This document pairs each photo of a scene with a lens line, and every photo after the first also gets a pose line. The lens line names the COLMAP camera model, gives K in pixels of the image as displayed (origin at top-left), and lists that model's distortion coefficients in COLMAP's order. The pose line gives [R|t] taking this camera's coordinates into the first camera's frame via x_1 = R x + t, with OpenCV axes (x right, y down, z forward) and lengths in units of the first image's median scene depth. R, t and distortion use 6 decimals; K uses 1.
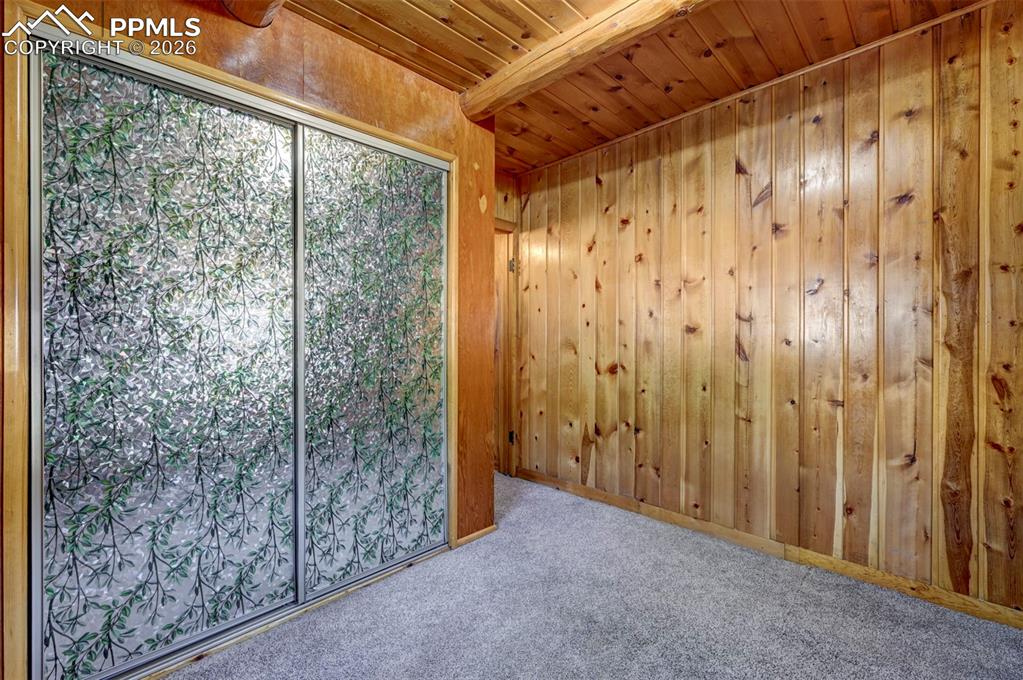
lens RADIAL K [[428.3, 0, 513.0], [0, 428.3, 337.6], [0, 0, 1]] dist [-0.000080, 0.000096]
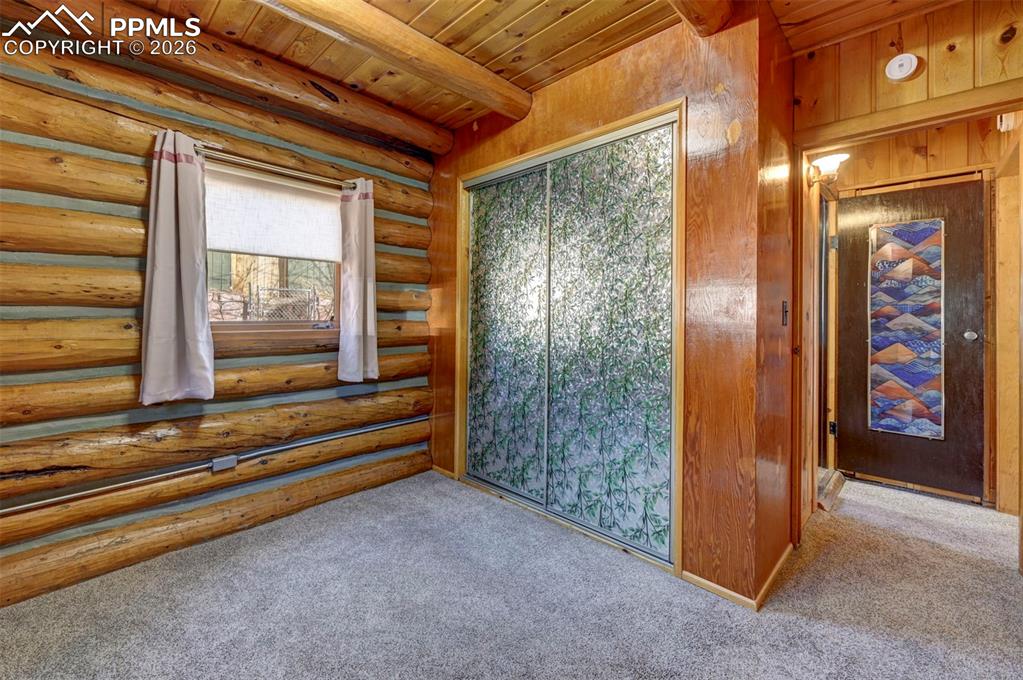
lens RADIAL K [[428.3, 0, 531.1], [0, 428.3, 311.0], [0, 0, 1]] dist [-0.000080, 0.000096]
pose [[0.033226, -0.004989, -0.999435, 0.794100], [-0.014041, 0.999887, -0.005458, -0.007587], [0.999349, 0.014214, 0.033152, 0.808571]]
